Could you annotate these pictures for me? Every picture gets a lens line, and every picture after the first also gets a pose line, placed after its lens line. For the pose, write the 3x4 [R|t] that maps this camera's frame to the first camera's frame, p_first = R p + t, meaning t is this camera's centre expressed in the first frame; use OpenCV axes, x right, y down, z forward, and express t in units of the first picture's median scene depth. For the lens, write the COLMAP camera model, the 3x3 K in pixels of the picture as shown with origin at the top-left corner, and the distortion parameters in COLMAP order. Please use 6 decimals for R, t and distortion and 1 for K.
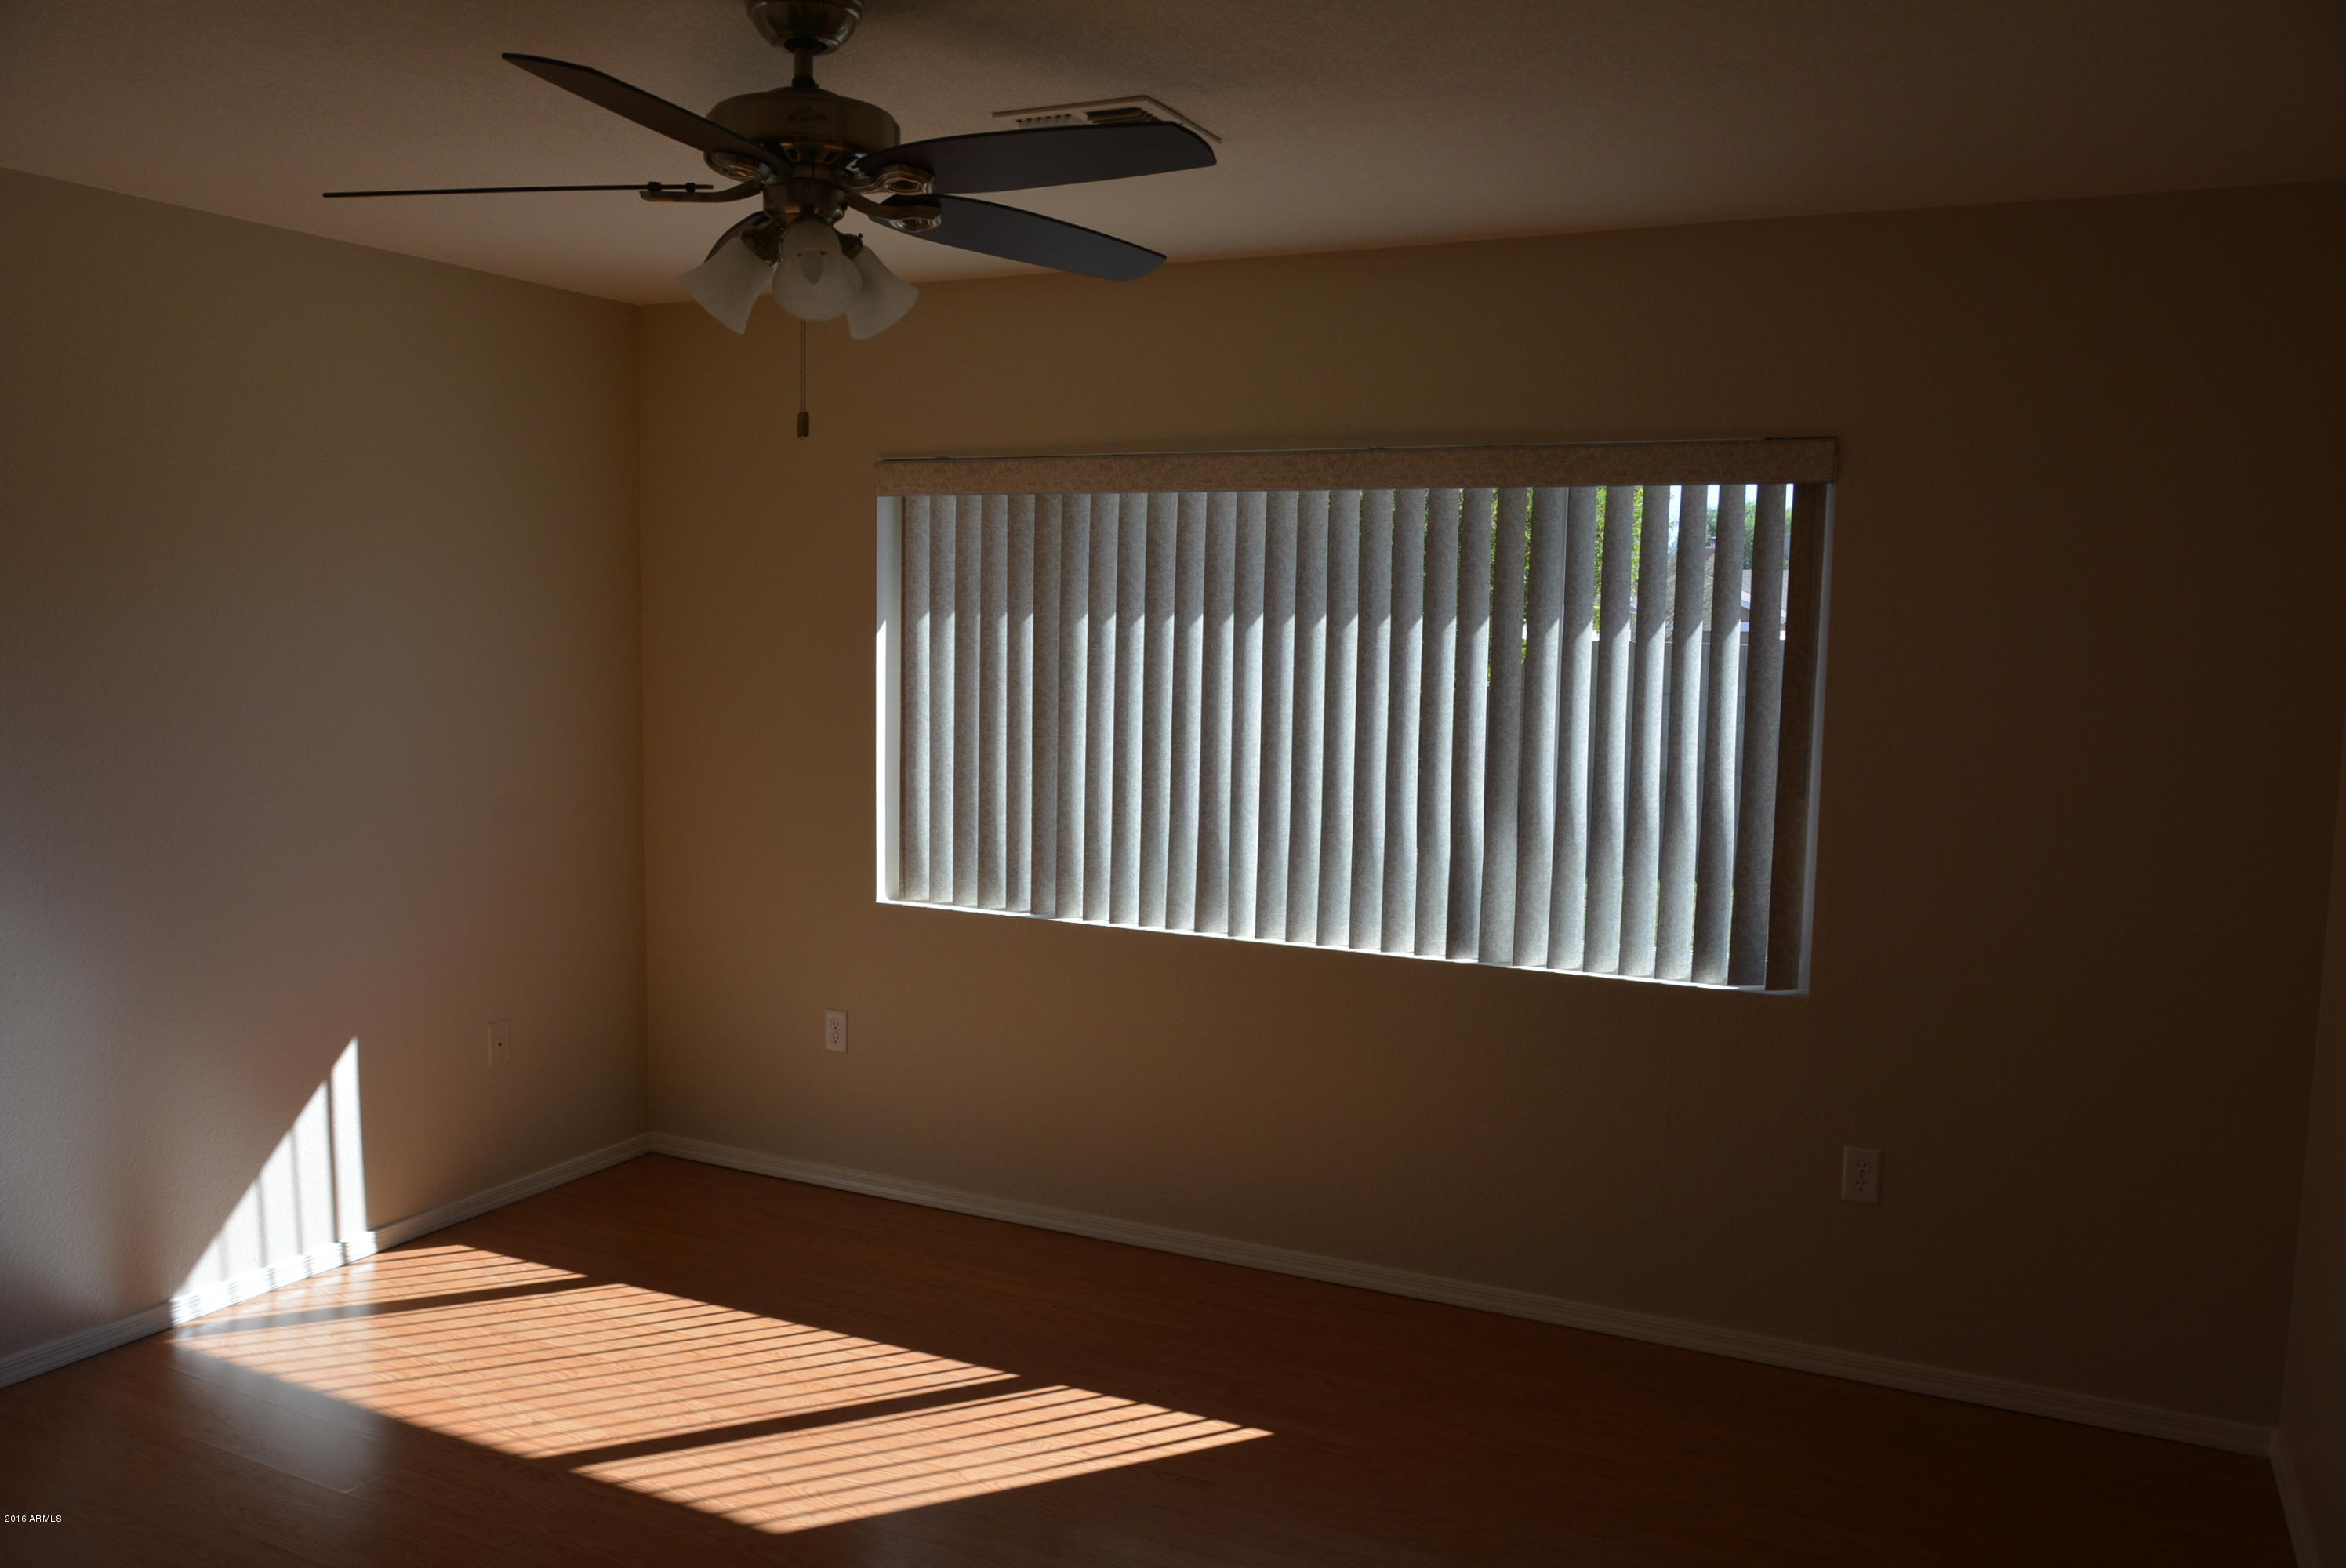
lens RADIAL K [[1778.6, 0, 1173.0], [0, 1778.6, 784.0], [0, 0, 1]] dist [-0.054421, 0.015614]
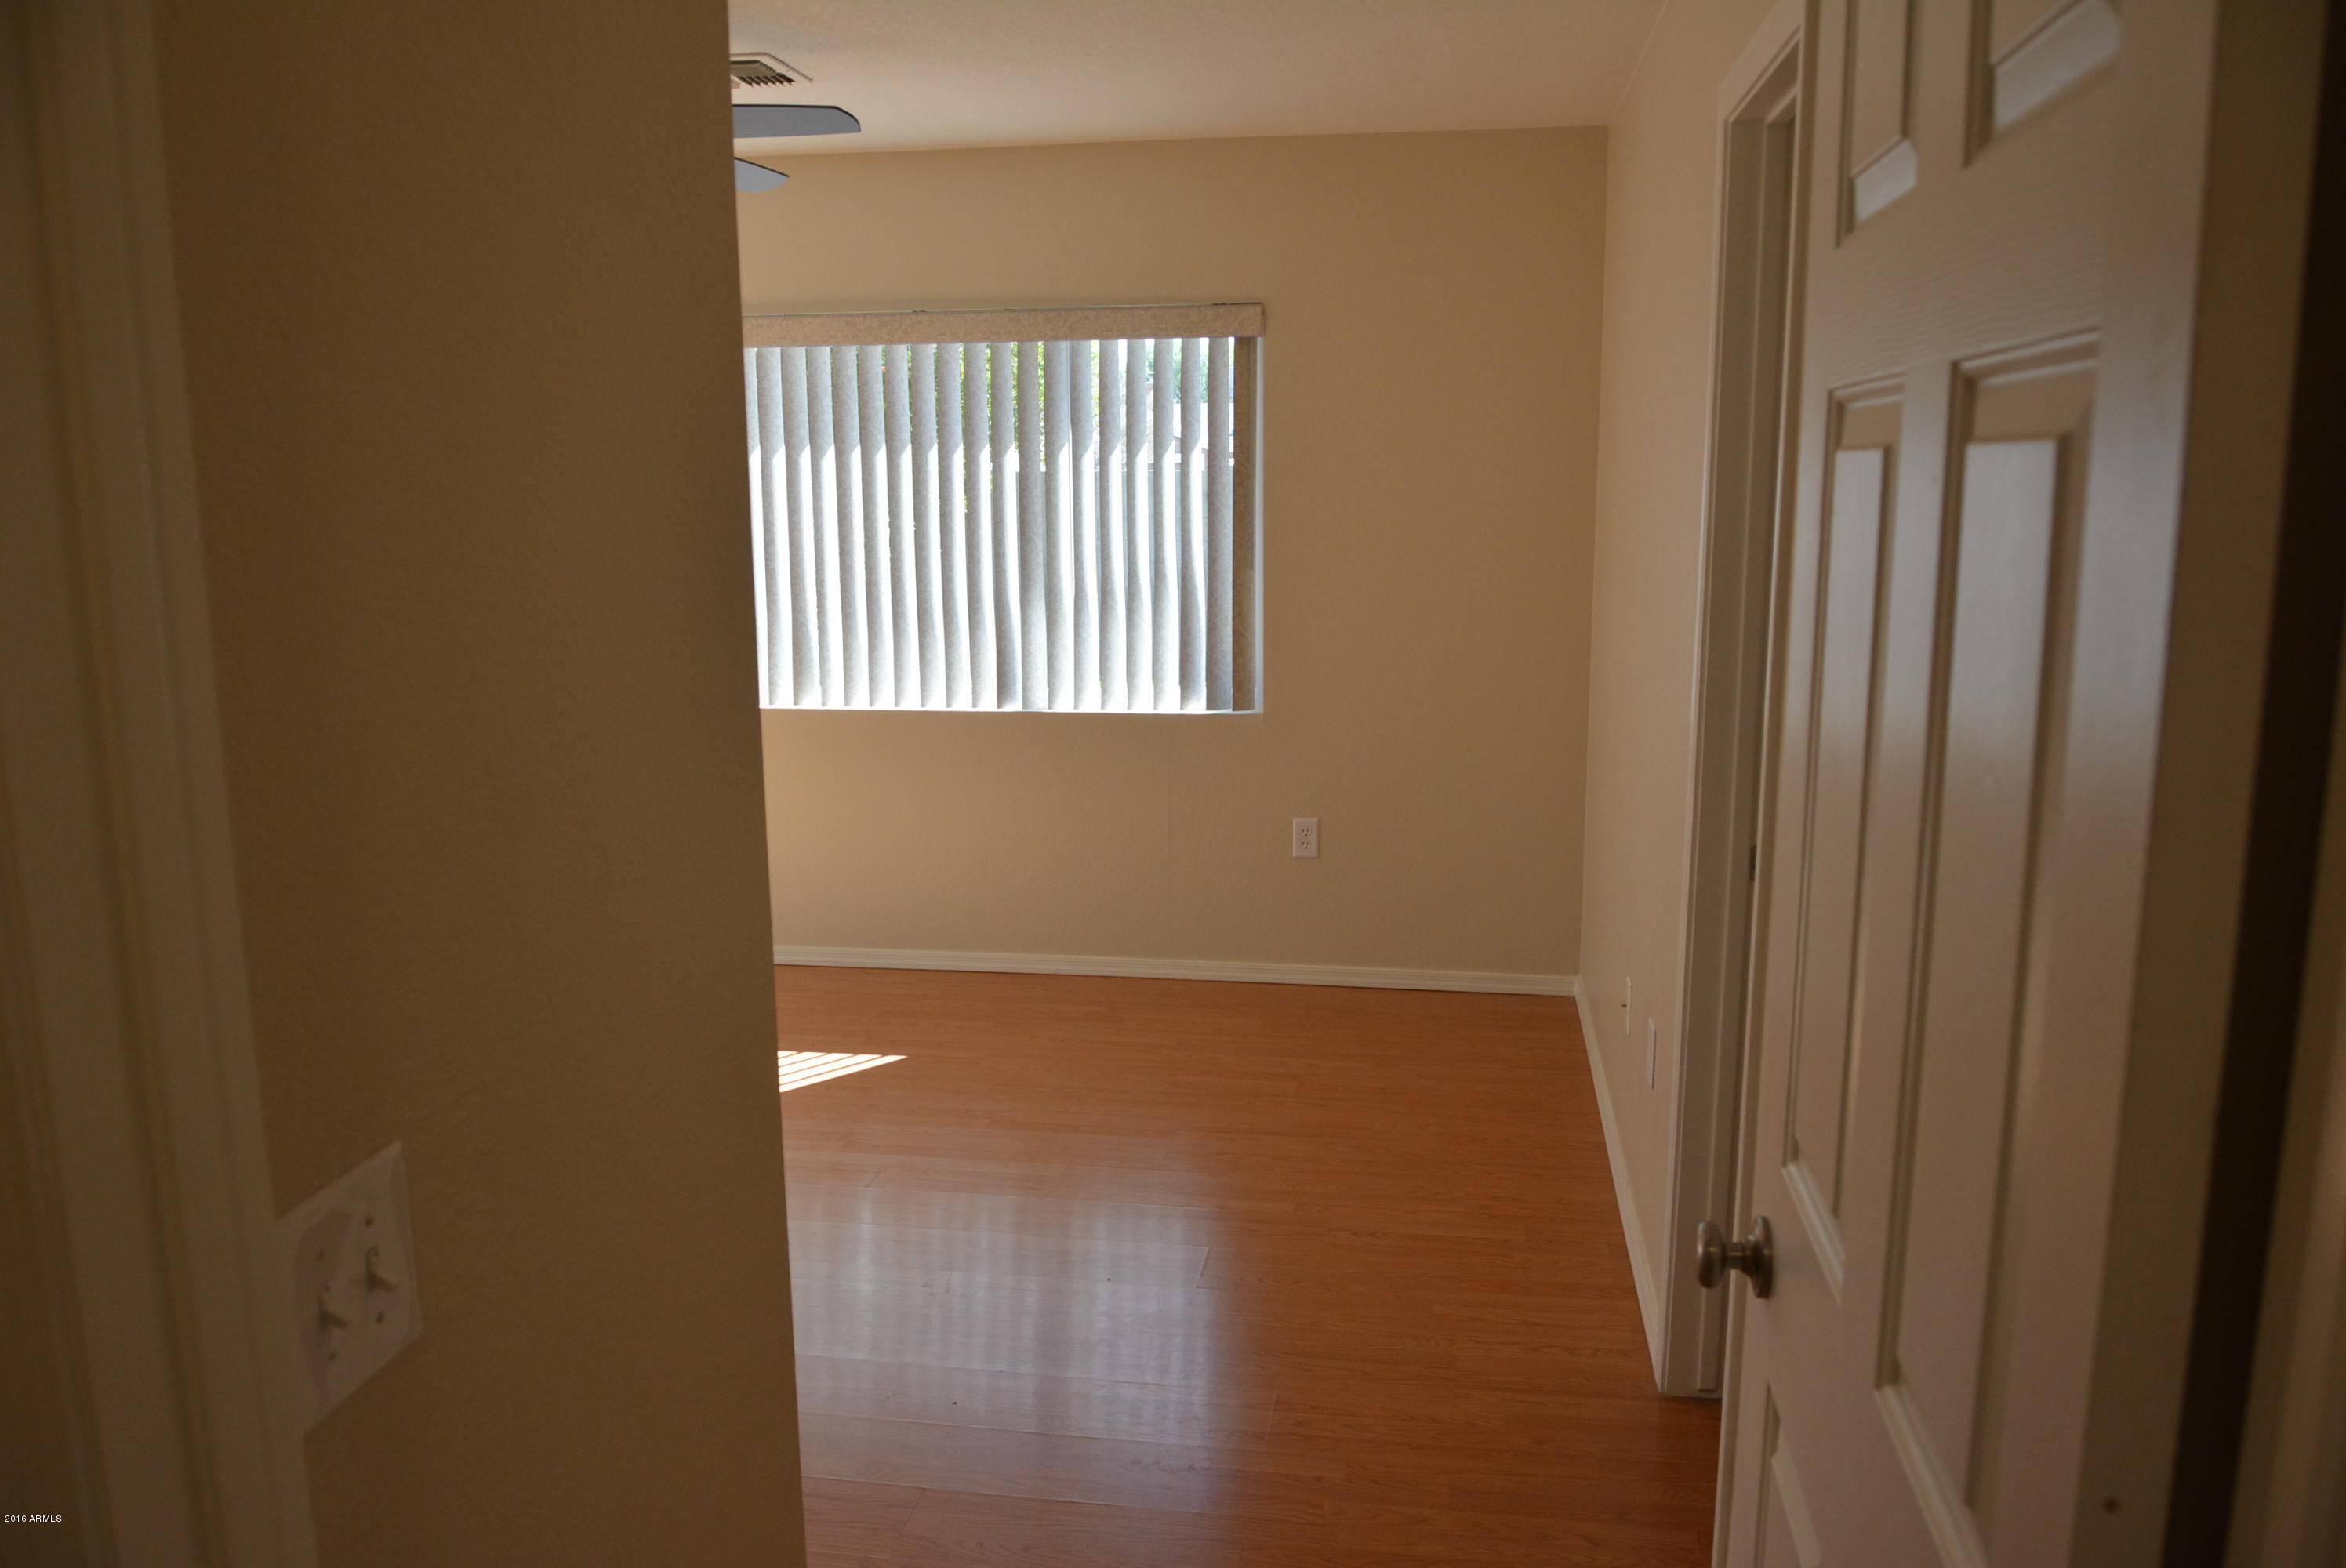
lens RADIAL K [[1778.6, 0, 1173.0], [0, 1778.6, 784.0], [0, 0, 1]] dist [-0.054421, 0.015614]
pose [[0.952678, -0.080077, 0.293245, -0.114677], [0.053947, 0.993904, 0.096149, 0.036344], [-0.299157, -0.075779, 0.951190, -0.294864]]
